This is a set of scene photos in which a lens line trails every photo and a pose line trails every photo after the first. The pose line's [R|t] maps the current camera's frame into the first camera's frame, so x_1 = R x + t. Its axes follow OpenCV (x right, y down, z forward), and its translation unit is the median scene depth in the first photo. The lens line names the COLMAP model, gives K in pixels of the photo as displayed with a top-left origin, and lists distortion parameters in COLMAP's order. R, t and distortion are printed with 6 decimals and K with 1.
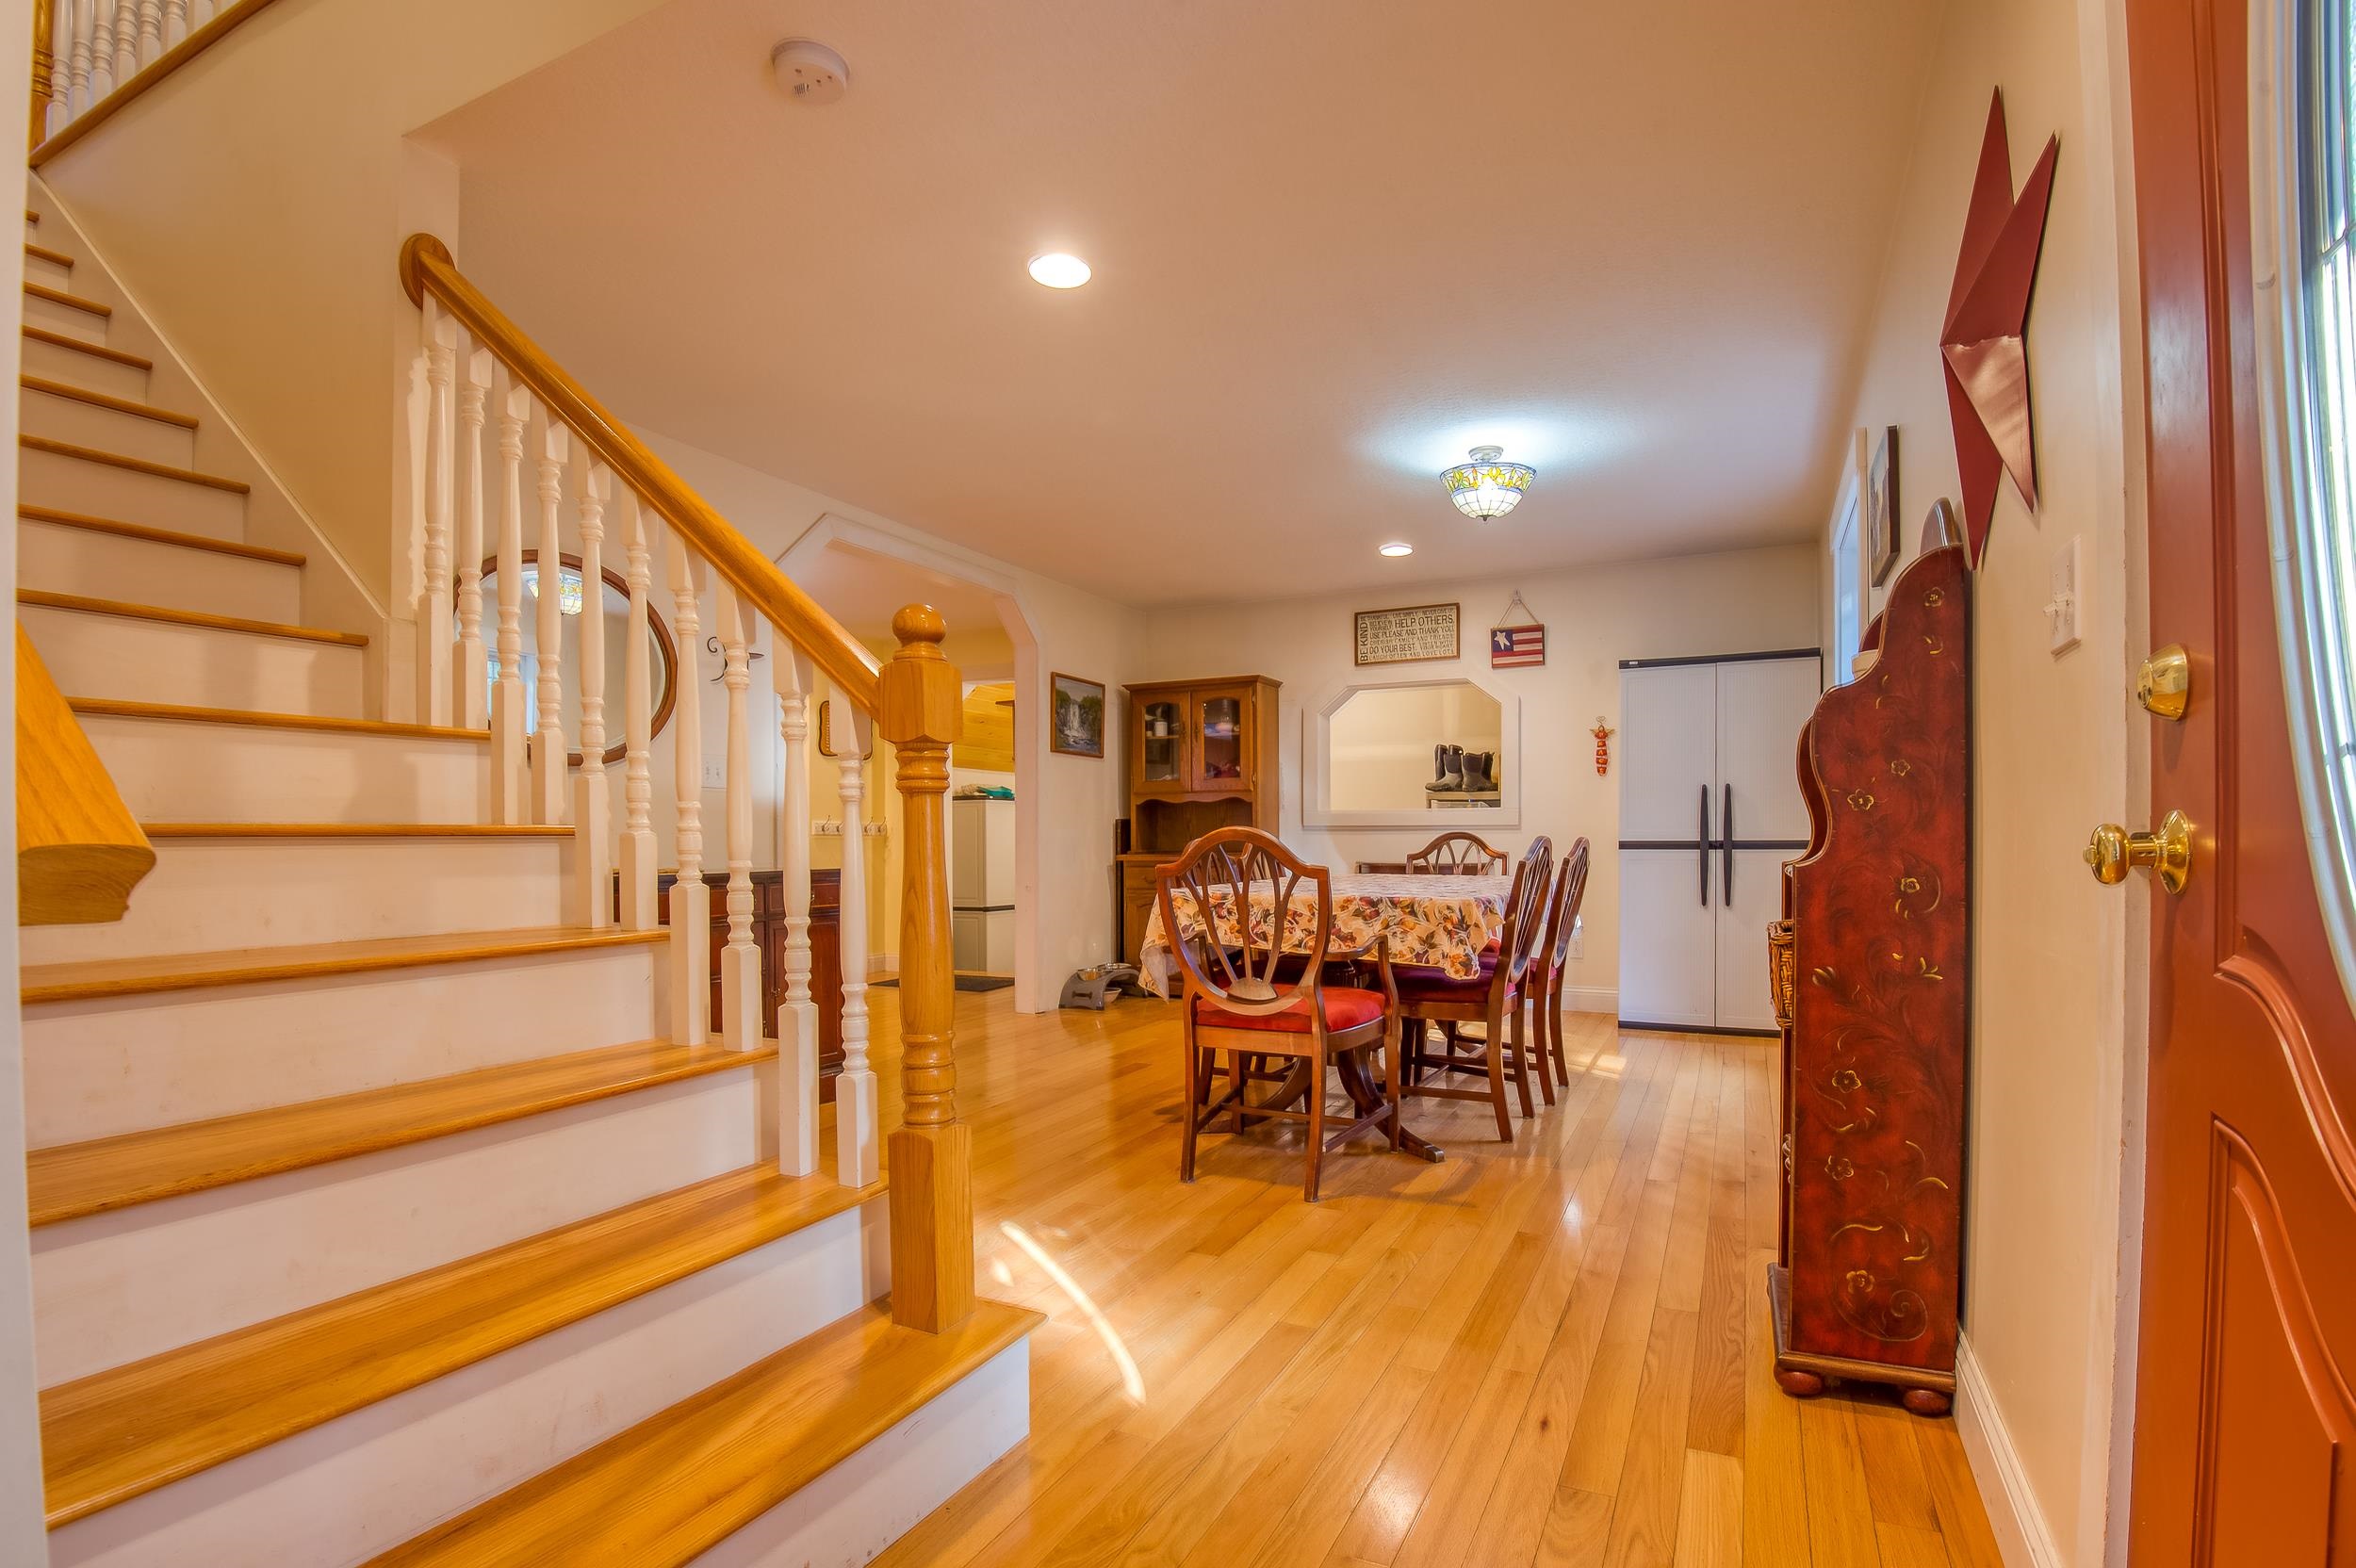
lens RADIAL K [[1038.5, 0, 1287.9], [0, 1038.5, 856.5], [0, 0, 1]] dist [0.024623, -0.018734]
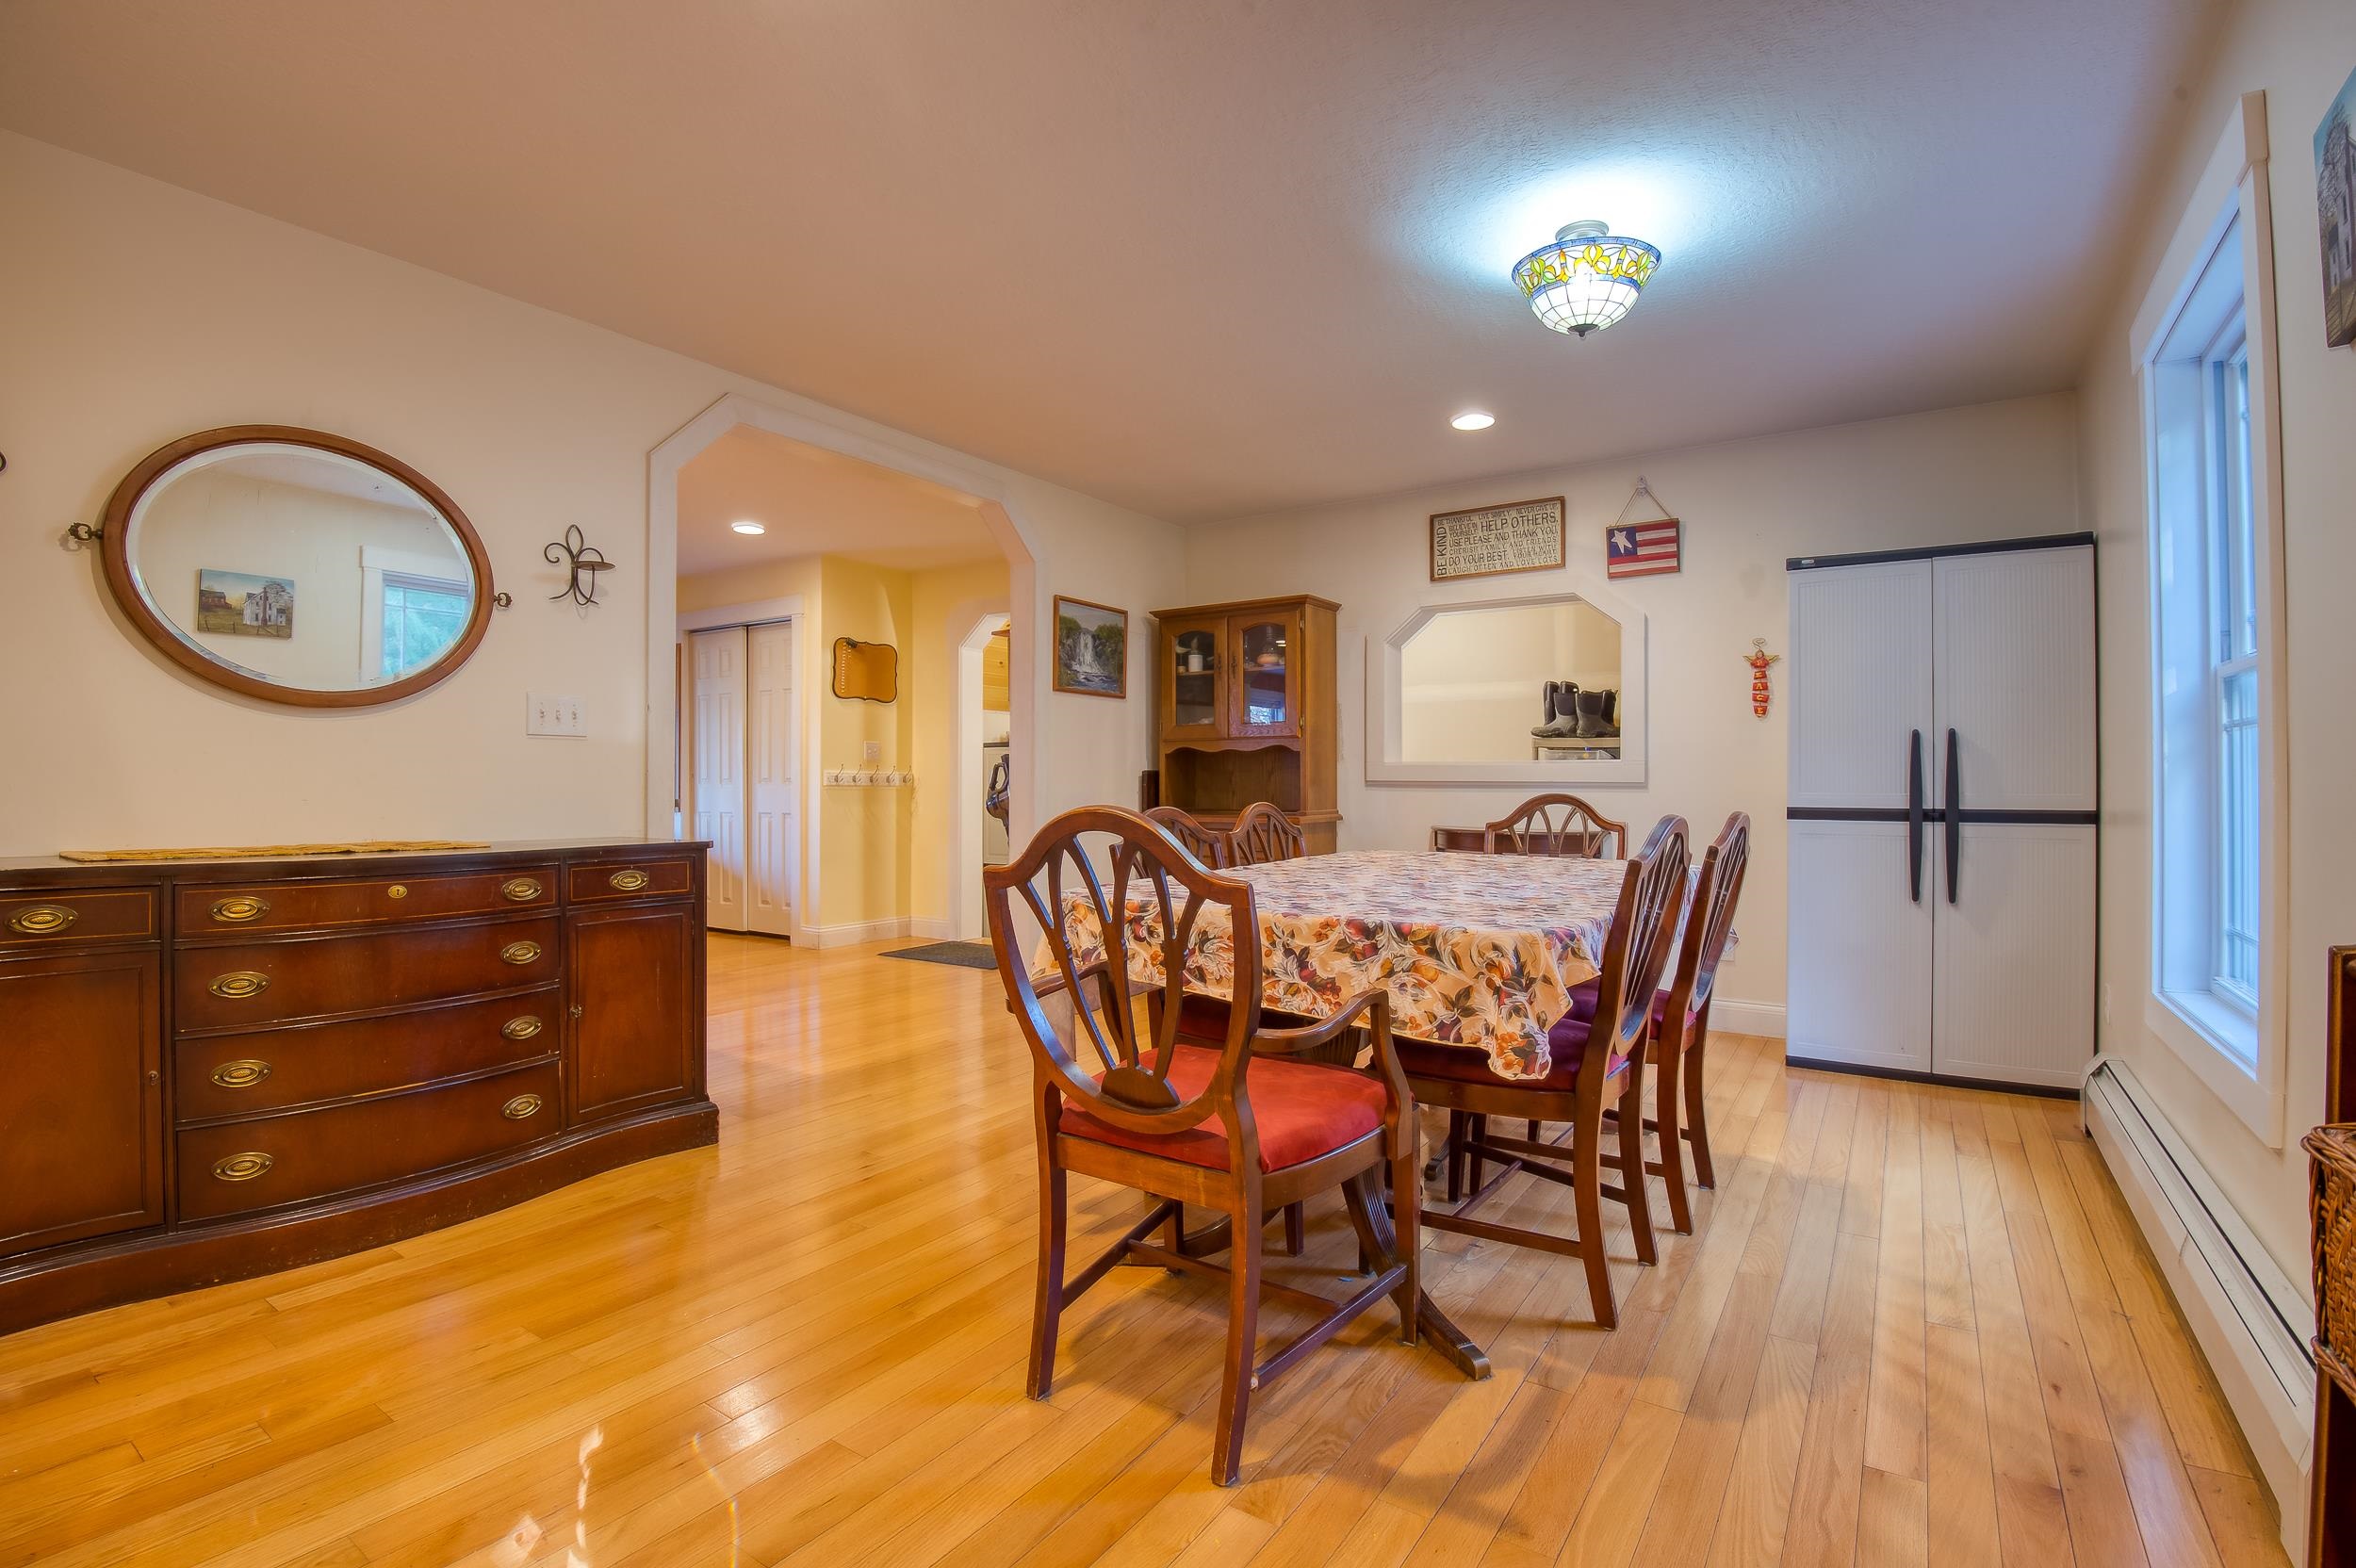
lens RADIAL K [[1110.6, 0, 1202.7], [0, 1110.6, 780.3], [0, 0, 1]] dist [-0.001863, -0.024991]
pose [[0.986102, 0.006432, -0.166015, 0.059835], [-0.010265, 0.999700, -0.022236, -0.016488], [0.165822, 0.023631, 0.985873, 0.230365]]
